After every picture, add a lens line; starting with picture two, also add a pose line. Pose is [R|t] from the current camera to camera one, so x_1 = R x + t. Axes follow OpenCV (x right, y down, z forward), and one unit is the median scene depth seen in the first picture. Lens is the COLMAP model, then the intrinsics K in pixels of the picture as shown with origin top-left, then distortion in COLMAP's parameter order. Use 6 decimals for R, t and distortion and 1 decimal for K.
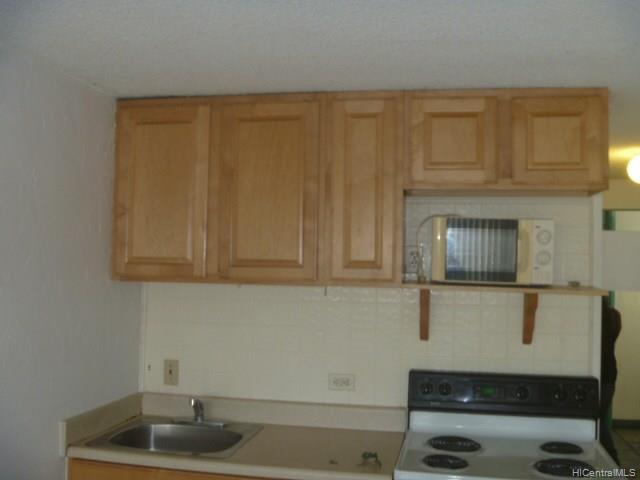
lens RADIAL K [[669.2, 0, 320.0], [0, 669.2, 240.0], [0, 0, 1]] dist [-0.112154, 0.024902]
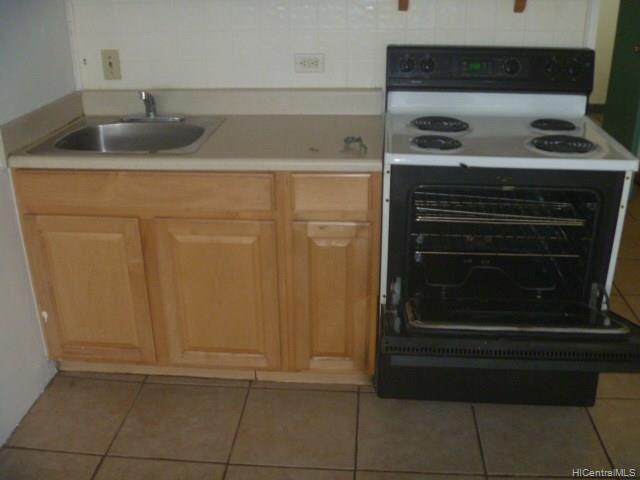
lens RADIAL K [[669.2, 0, 320.0], [0, 669.2, 240.0], [0, 0, 1]] dist [-0.112154, 0.024902]
pose [[0.992614, -0.073512, 0.096502, -0.059965], [0.024925, 0.902096, 0.430815, 0.048253], [-0.118724, -0.425228, 0.897266, 0.111867]]
